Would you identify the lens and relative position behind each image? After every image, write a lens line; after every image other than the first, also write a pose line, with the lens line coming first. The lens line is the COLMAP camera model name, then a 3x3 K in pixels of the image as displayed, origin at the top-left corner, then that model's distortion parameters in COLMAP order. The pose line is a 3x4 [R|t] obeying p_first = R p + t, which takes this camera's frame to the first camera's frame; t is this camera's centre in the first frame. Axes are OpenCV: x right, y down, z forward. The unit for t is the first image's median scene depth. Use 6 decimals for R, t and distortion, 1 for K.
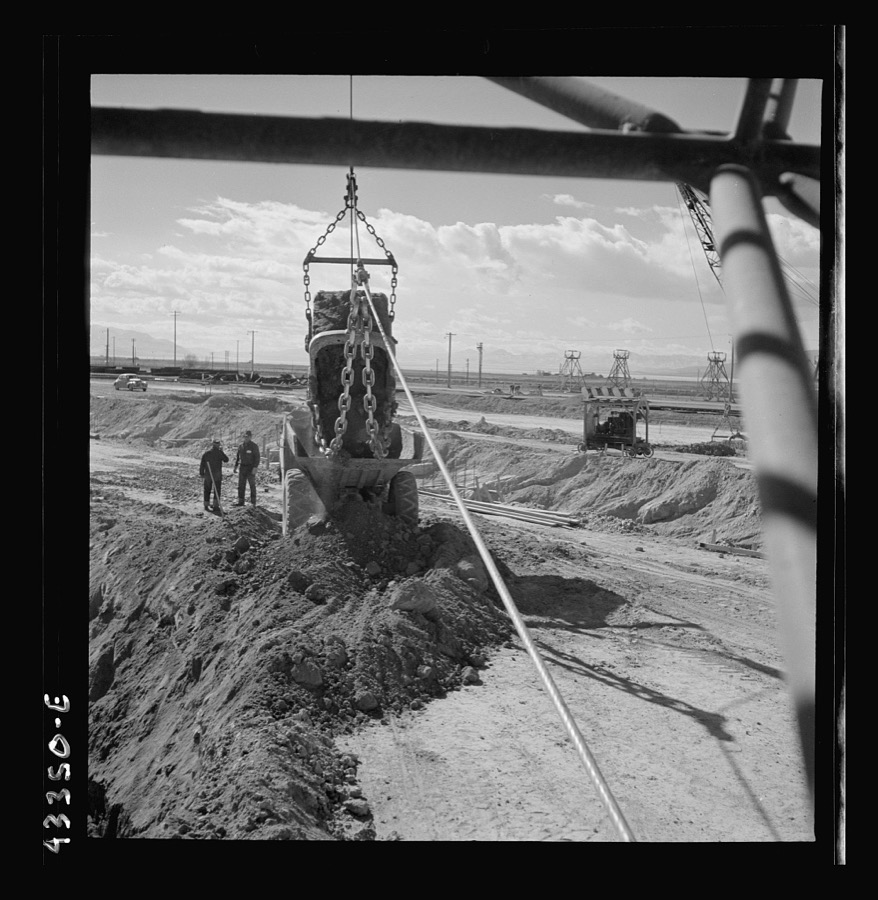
lens RADIAL K [[944.9, 0, 460.1], [0, 944.9, 457.2], [0, 0, 1]] dist [-0.006470, -0.020383]
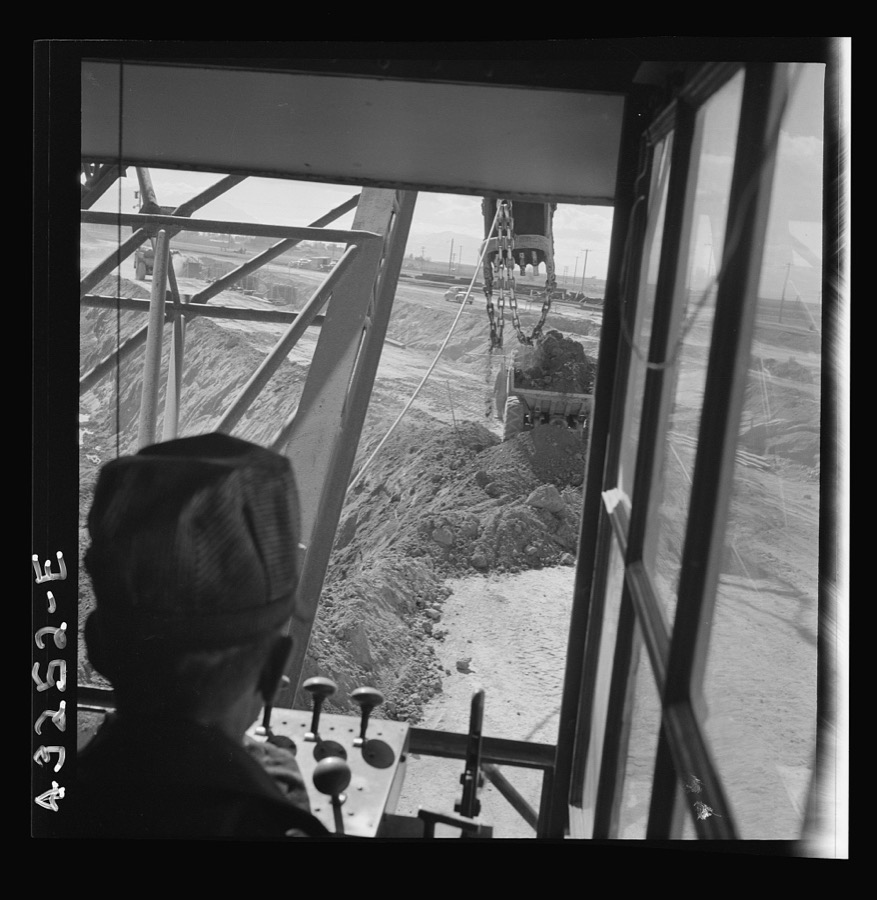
lens RADIAL K [[944.9, 0, 459.6], [0, 944.9, 457.2], [0, 0, 1]] dist [-0.006470, -0.020383]
pose [[0.939792, 0.121641, -0.319367, 0.202202], [-0.095189, 0.990700, 0.097229, -0.020211], [0.328224, -0.060975, 0.942630, -0.220420]]
